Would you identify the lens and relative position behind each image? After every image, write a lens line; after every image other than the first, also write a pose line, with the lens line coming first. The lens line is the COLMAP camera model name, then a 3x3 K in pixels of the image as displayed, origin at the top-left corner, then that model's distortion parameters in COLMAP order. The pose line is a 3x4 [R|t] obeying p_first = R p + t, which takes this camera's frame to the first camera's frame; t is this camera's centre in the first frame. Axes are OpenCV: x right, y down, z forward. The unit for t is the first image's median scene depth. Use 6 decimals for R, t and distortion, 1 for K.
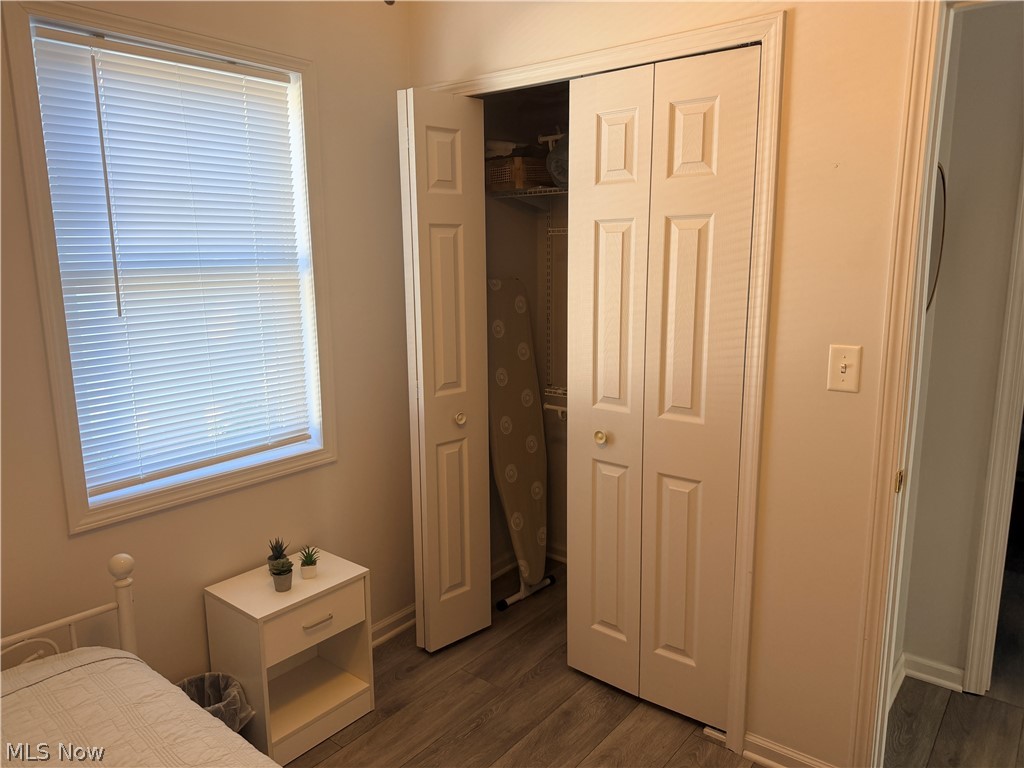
lens RADIAL K [[719.4, 0, 512.0], [0, 719.4, 384.0], [0, 0, 1]] dist [-0.004222, -0.002610]
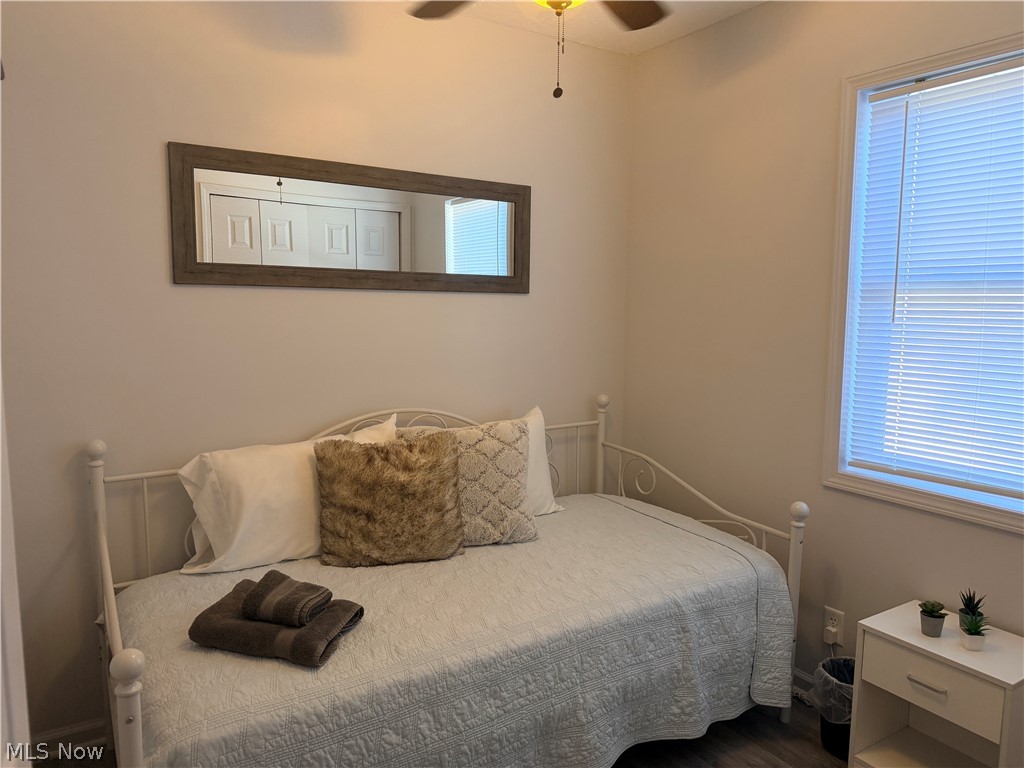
lens RADIAL K [[719.4, 0, 512.0], [0, 719.4, 384.0], [0, 0, 1]] dist [-0.004222, -0.002610]
pose [[-0.320544, 0.110565, -0.940759, 0.732665], [-0.181217, 0.967662, 0.175472, -0.088558], [0.929738, 0.226728, -0.290142, 0.781493]]
